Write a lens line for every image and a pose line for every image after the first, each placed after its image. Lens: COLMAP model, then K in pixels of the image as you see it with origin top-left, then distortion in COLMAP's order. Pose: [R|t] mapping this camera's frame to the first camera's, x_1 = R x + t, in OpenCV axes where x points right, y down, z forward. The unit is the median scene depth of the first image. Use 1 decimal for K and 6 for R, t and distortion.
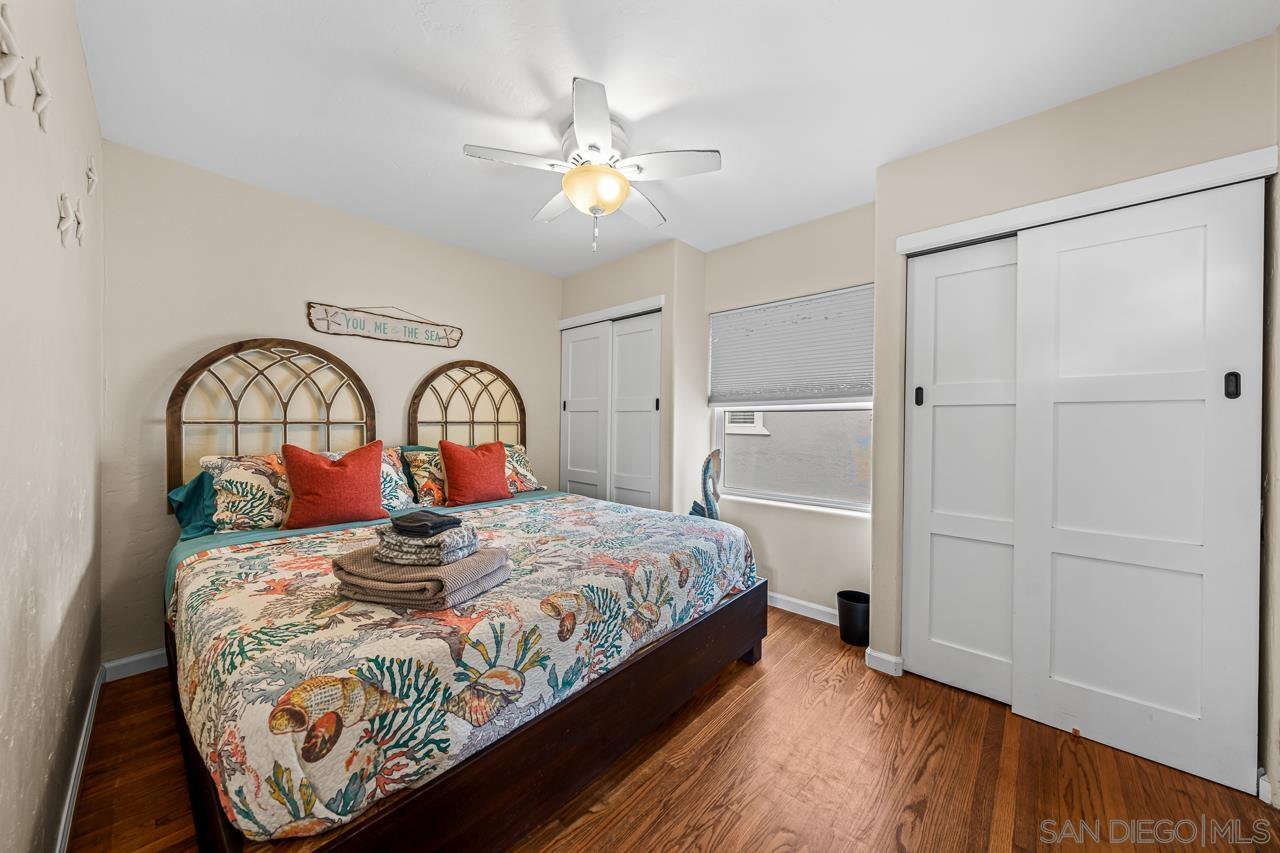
lens RADIAL K [[446.1, 0, 648.1], [0, 446.1, 427.3], [0, 0, 1]] dist [-0.004427, -0.000165]
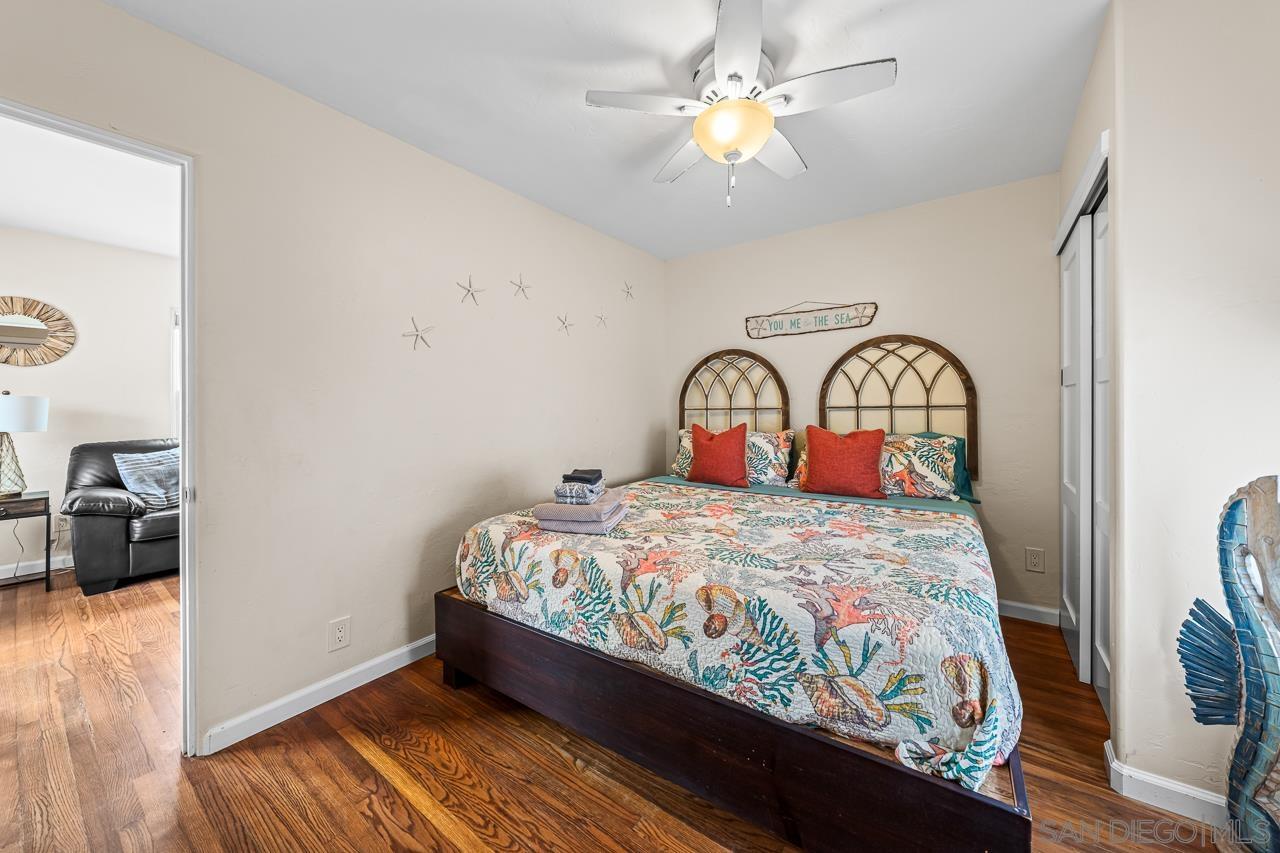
lens RADIAL K [[446.1, 0, 681.7], [0, 446.1, 422.0], [0, 0, 1]] dist [-0.004427, -0.000165]
pose [[0.135022, 0.022837, -0.990579, 0.614263], [-0.002520, 0.999739, 0.022704, 0.001921], [0.990839, -0.000569, 0.135045, 0.693408]]
